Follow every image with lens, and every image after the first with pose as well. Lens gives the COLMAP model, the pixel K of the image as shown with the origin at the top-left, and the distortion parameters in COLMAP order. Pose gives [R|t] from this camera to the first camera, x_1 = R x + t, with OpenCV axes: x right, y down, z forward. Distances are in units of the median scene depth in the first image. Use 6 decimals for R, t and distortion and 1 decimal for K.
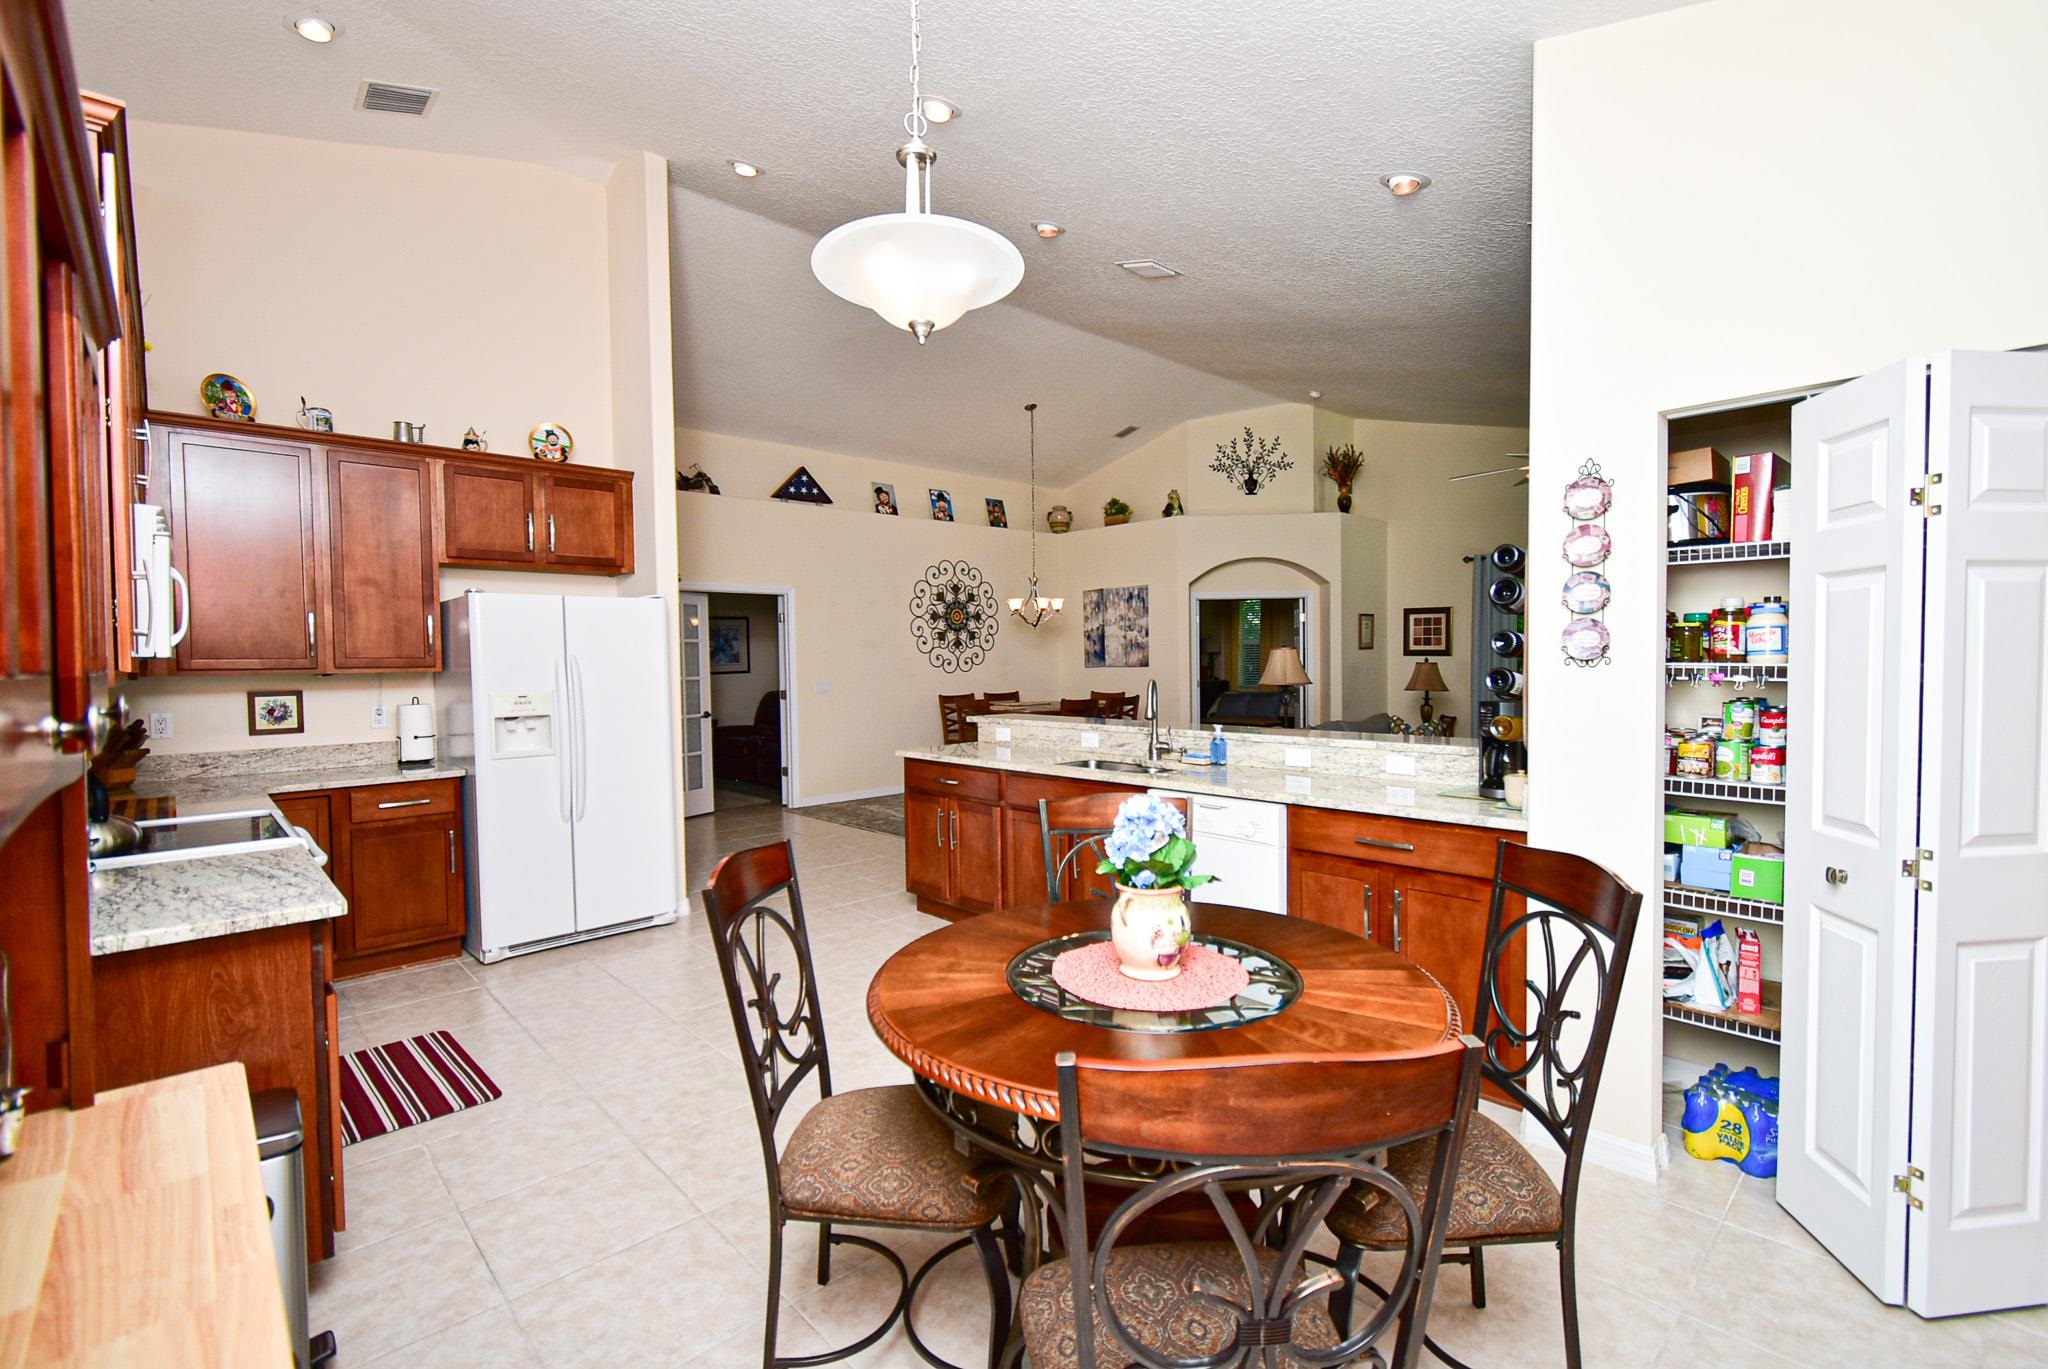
lens RADIAL K [[904.2, 0, 1029.8], [0, 904.2, 687.6], [0, 0, 1]] dist [0.002039, -0.001773]
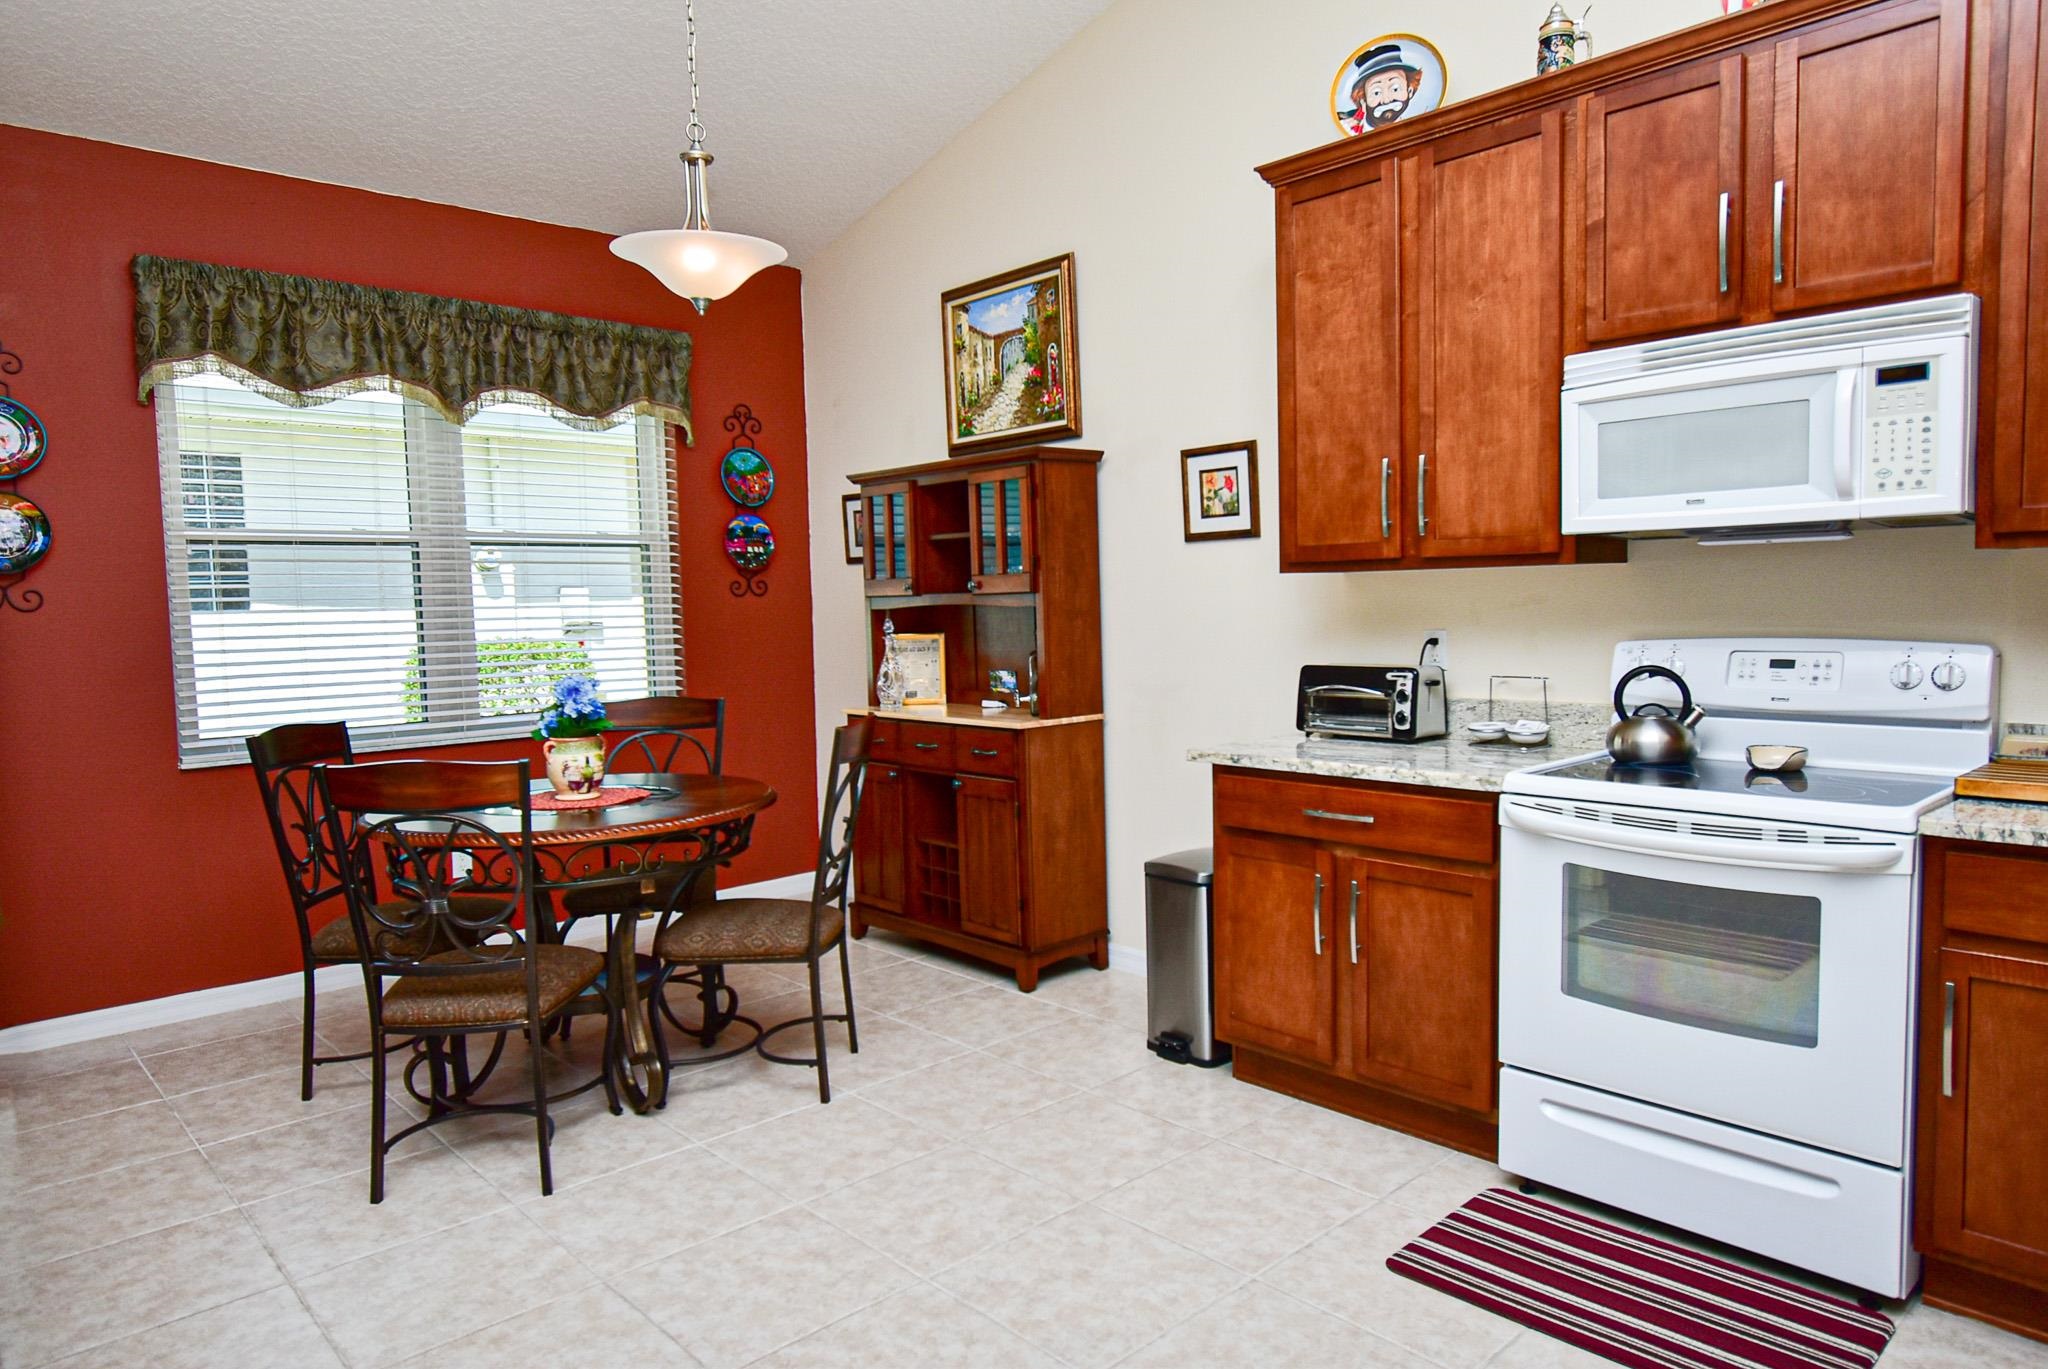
lens RADIAL K [[1286.4, 0, 1014.4], [0, 1286.4, 684.9], [0, 0, 1]] dist [0.004367, -0.002128]
pose [[-0.999121, 0.034686, 0.023520, -0.118269], [0.036877, 0.994282, 0.100214, -0.008454], [-0.019909, 0.100993, -0.994688, 0.578577]]
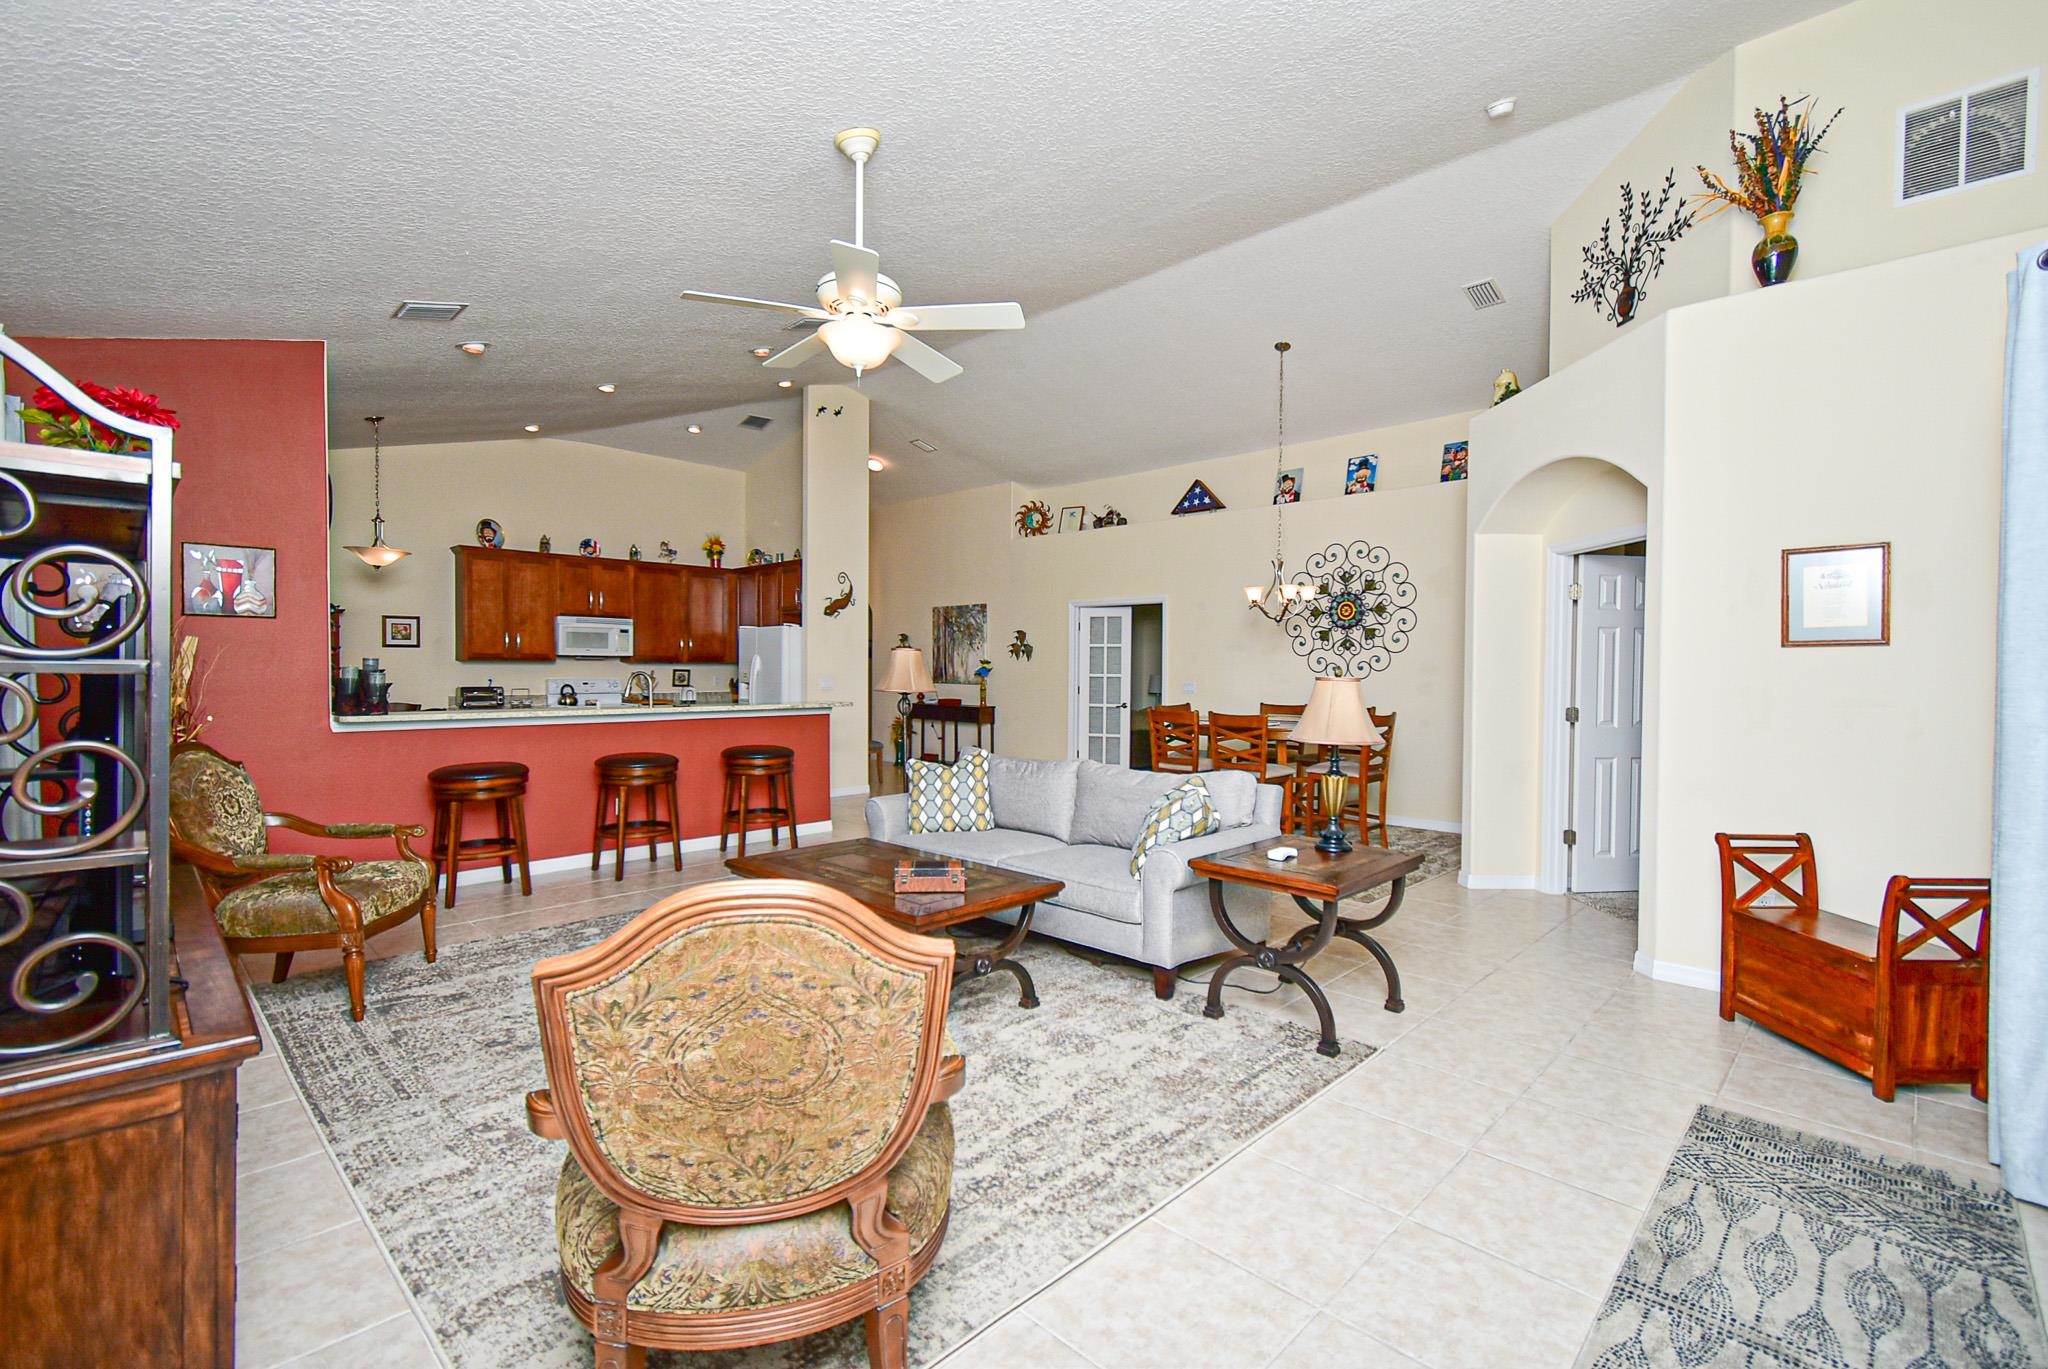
lens RADIAL K [[904.2, 0, 1025.3], [0, 904.2, 690.2], [0, 0, 1]] dist [0.002039, -0.001773]
pose [[0.037837, 0.039385, -0.998507, 0.780991], [-0.040673, 0.998456, 0.037841, -0.028683], [0.998456, 0.039181, 0.039380, 0.738989]]
